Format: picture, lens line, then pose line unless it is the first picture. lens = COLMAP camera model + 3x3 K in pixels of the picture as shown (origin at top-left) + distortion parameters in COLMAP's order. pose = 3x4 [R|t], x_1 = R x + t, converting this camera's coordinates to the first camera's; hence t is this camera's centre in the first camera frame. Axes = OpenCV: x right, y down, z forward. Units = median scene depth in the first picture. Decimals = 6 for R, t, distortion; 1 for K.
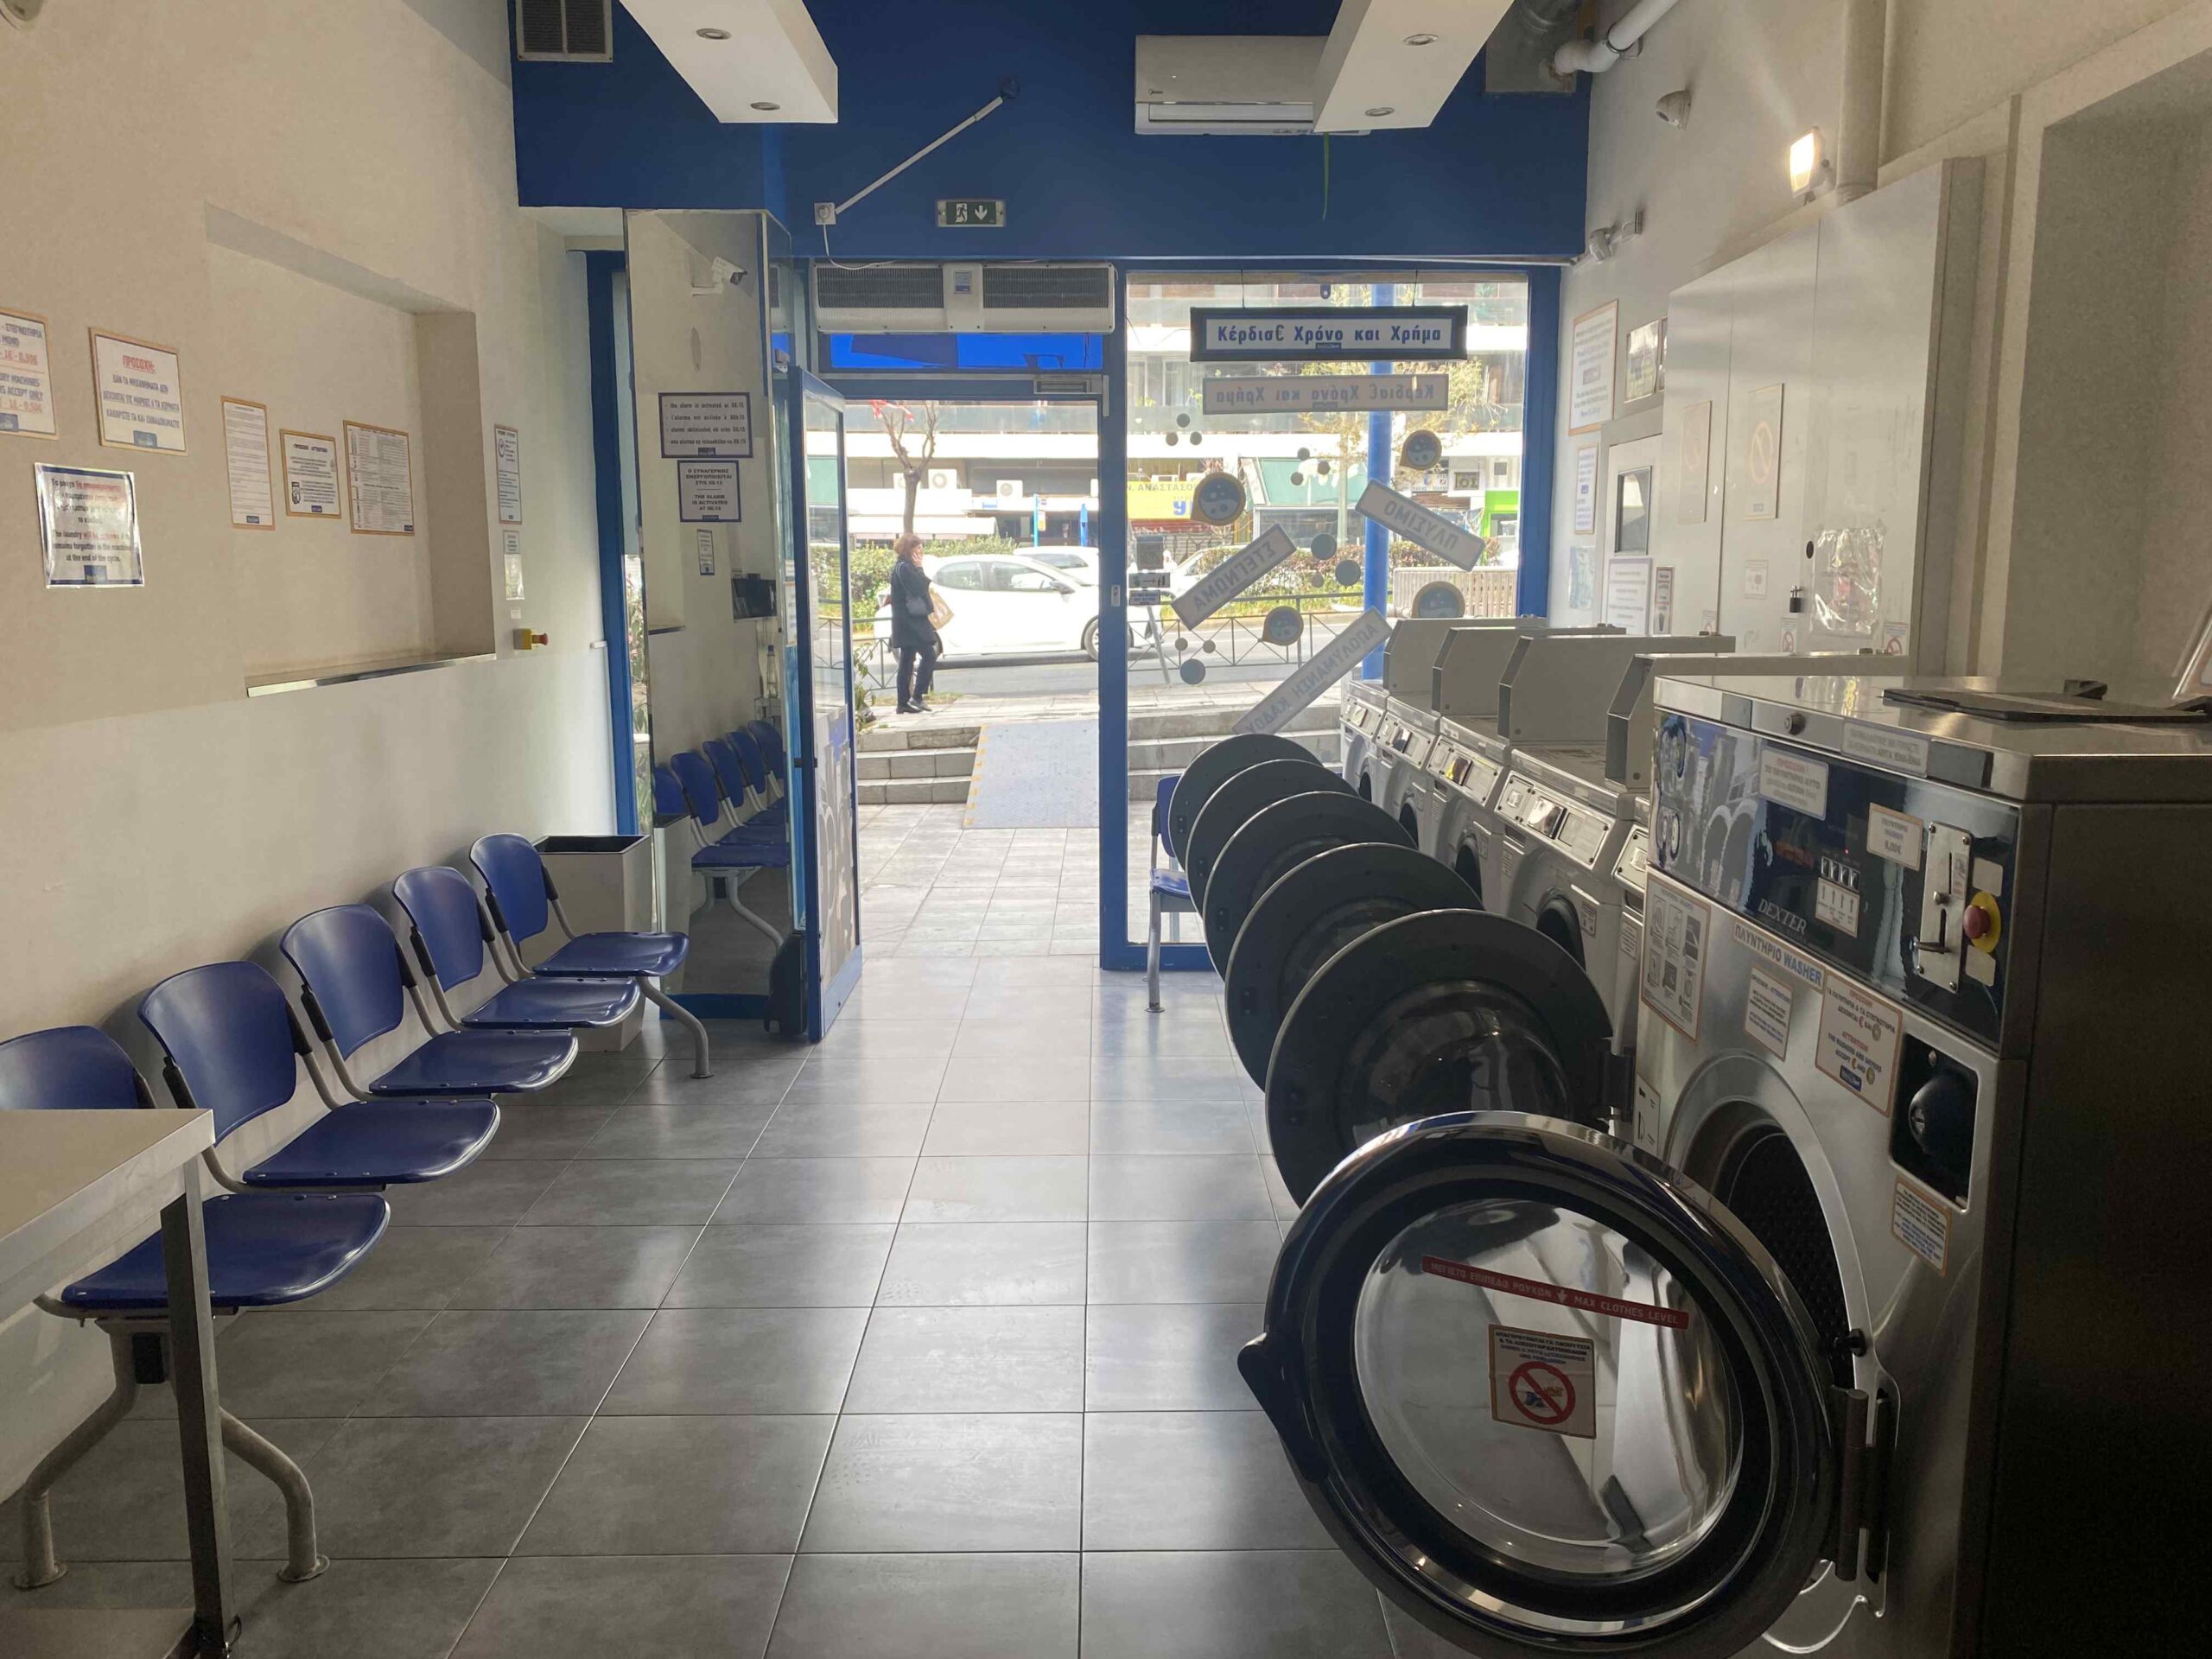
lens RADIAL K [[1702.5, 0, 1110.7], [0, 1702.5, 822.5], [0, 0, 1]] dist [0.007438, 0.009499]
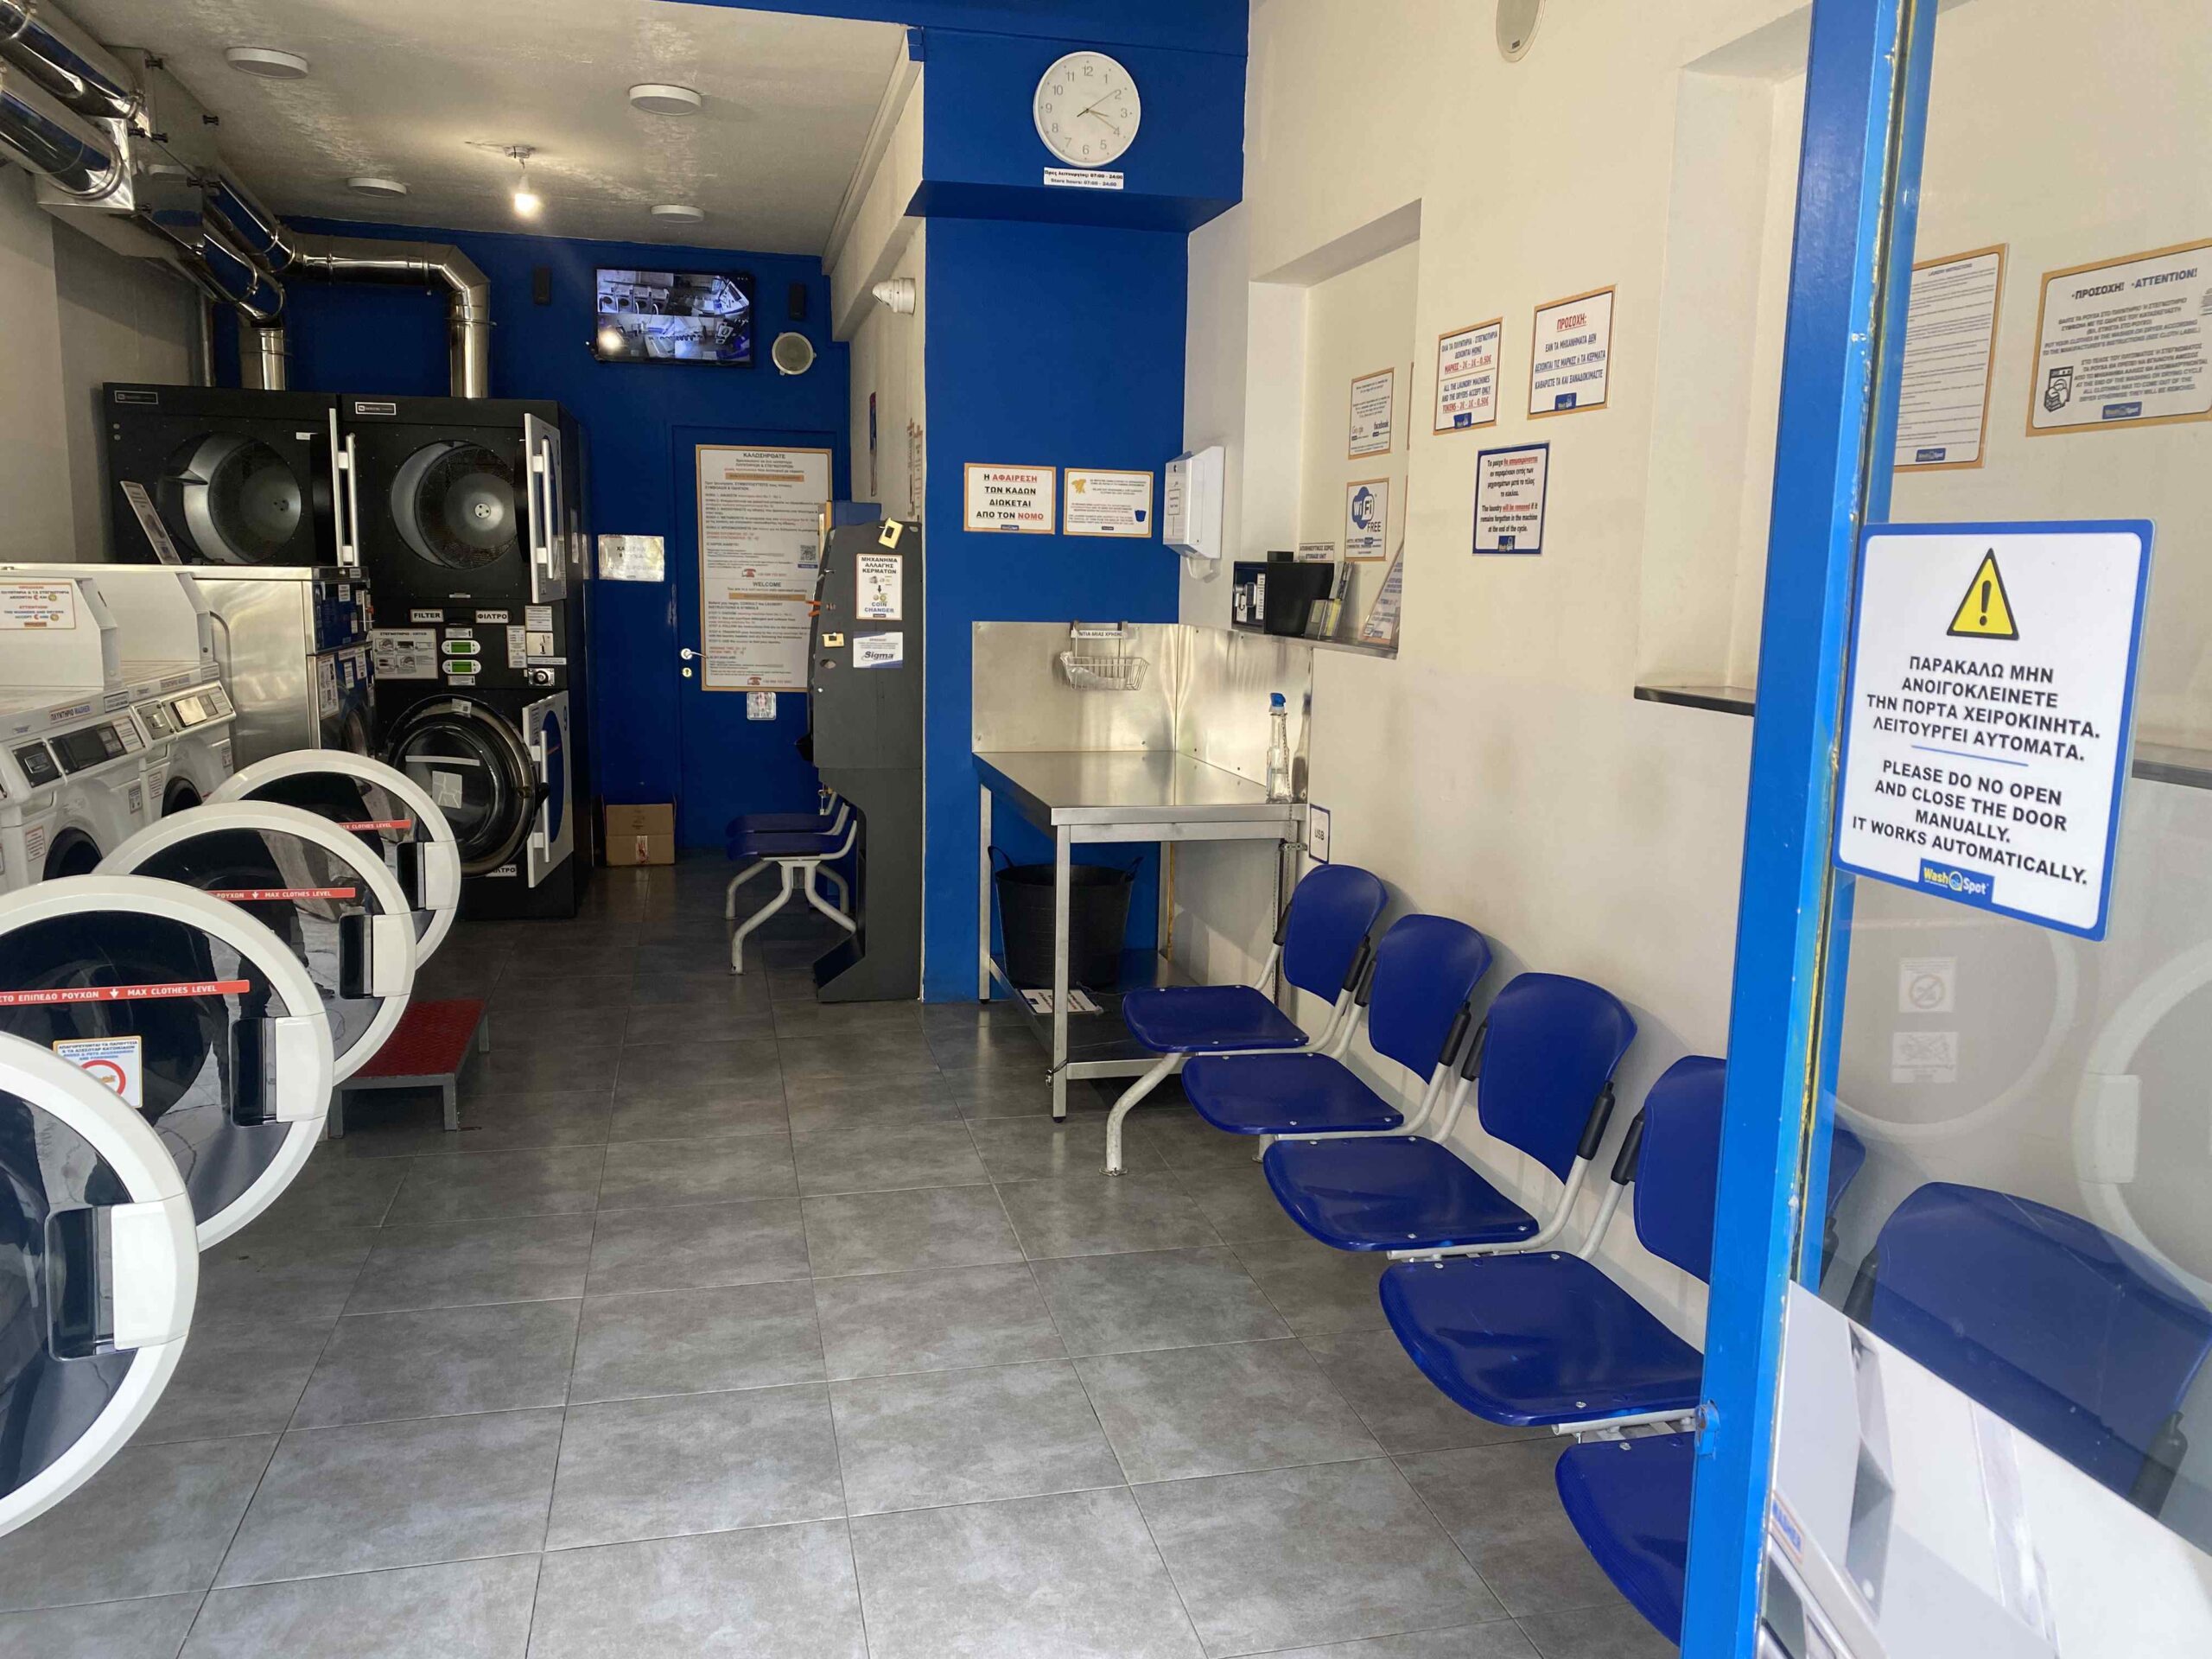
lens RADIAL K [[1687.7, 0, 1106.0], [0, 1687.7, 829.5], [0, 0, 1]] dist [0.061647, -0.075334]
pose [[-0.974429, 0.018264, -0.223953, -0.085737], [-0.051016, 0.952679, 0.299665, -0.234465], [0.218828, 0.303428, -0.927387, 1.660715]]
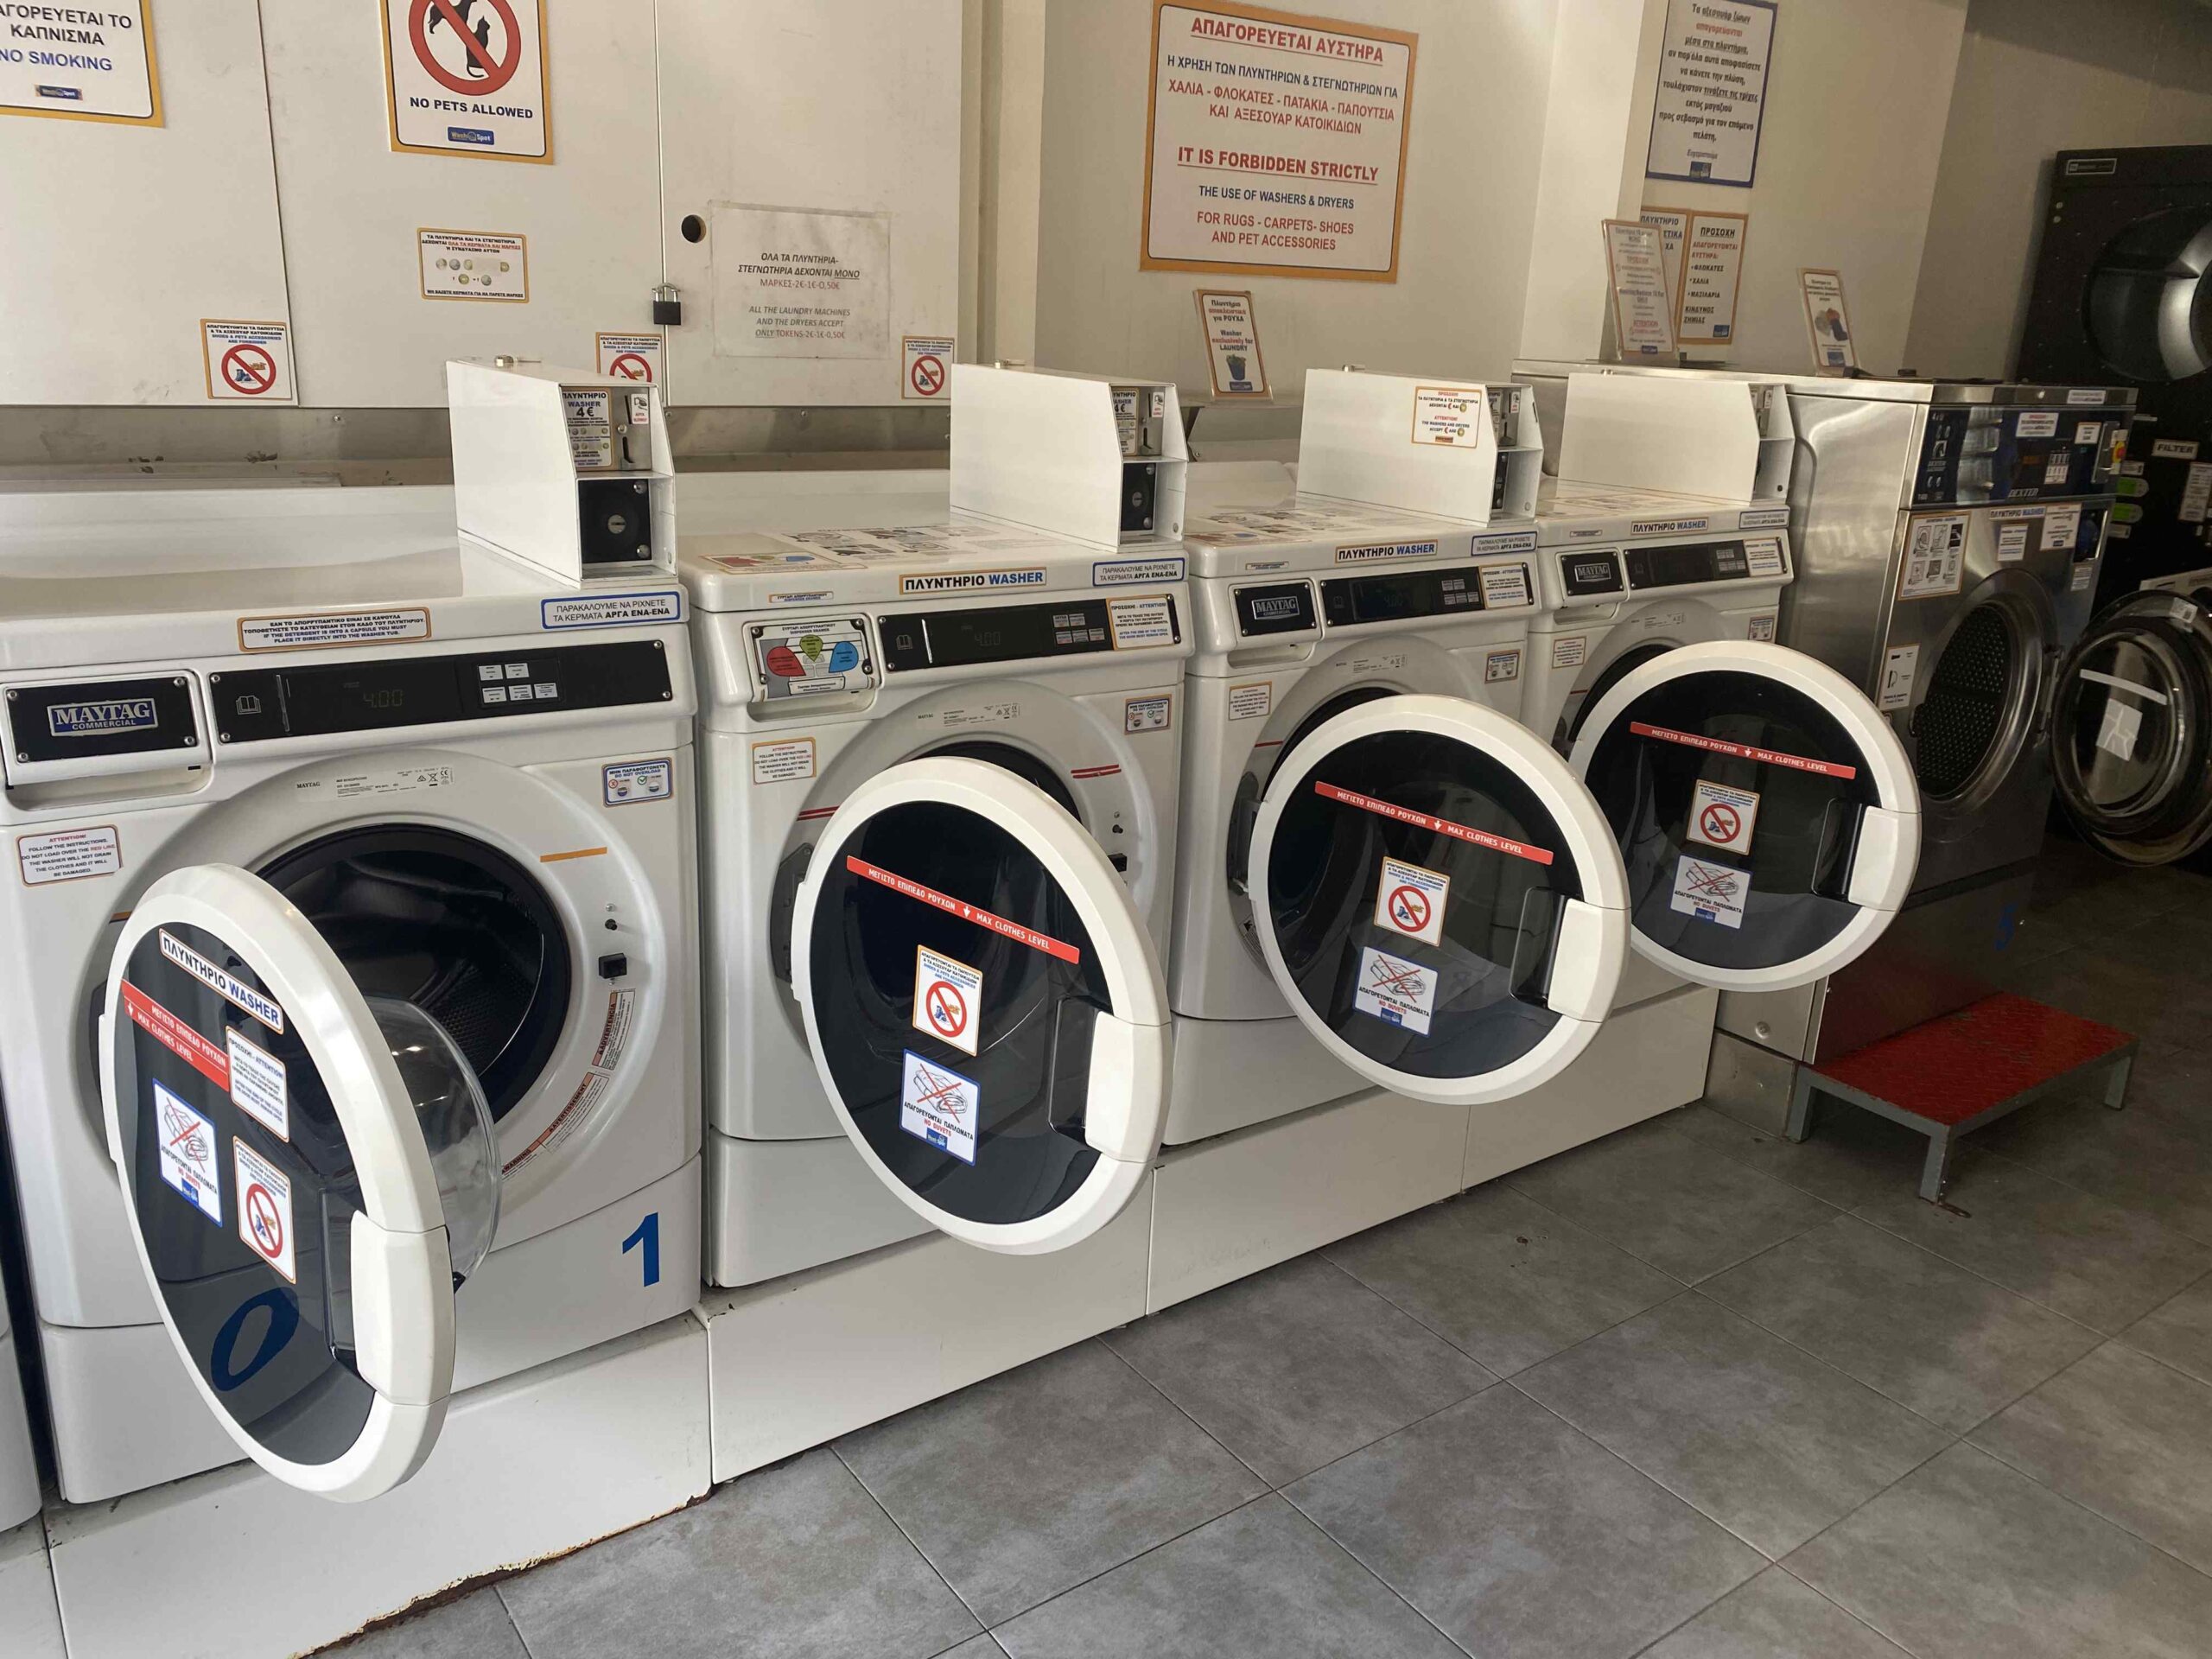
lens RADIAL K [[1702.5, 0, 1110.7], [0, 1702.5, 822.5], [0, 0, 1]] dist [0.007438, 0.009499]
pose [[-0.583789, -0.259437, 0.769339, -0.263451], [0.081714, 0.923987, 0.373593, -0.177537], [-0.807783, 0.280965, -0.518214, 1.243932]]
